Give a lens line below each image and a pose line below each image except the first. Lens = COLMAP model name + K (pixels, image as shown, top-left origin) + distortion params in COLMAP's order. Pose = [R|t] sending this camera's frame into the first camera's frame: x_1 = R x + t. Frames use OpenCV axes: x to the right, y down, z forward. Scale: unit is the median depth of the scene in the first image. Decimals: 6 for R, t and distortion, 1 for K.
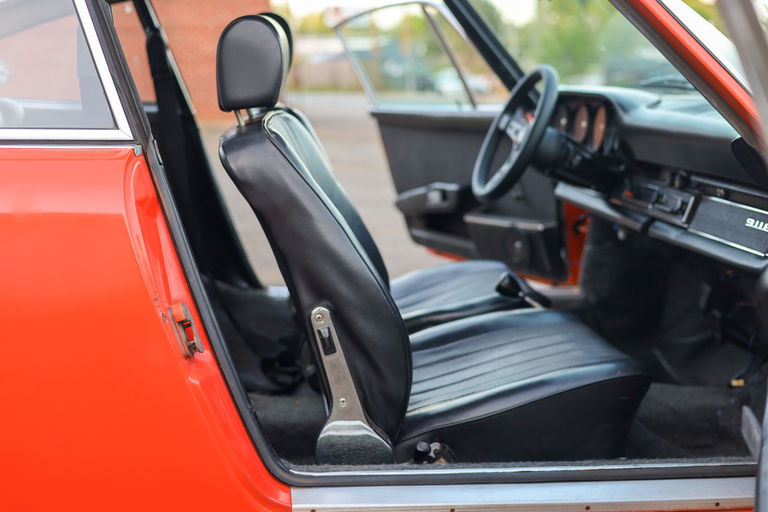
lens RADIAL K [[1105.4, 0, 384.0], [0, 1105.4, 256.0], [0, 0, 1]] dist [0.019753, -0.040465]
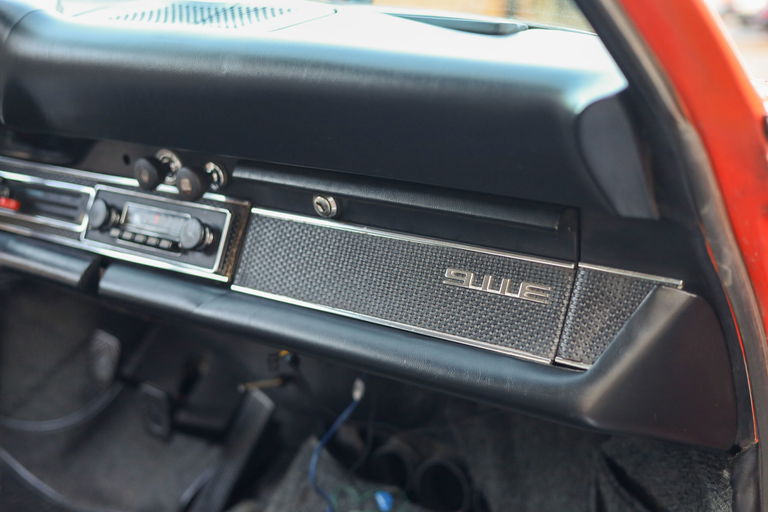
lens RADIAL K [[1105.4, 0, 384.0], [0, 1105.4, 256.0], [0, 0, 1]] dist [0.019753, -0.040465]
pose [[0.708329, -0.152473, 0.689219, 0.012033], [0.102707, 0.988264, 0.113075, -0.080463], [-0.698371, -0.009307, 0.715676, 0.633574]]
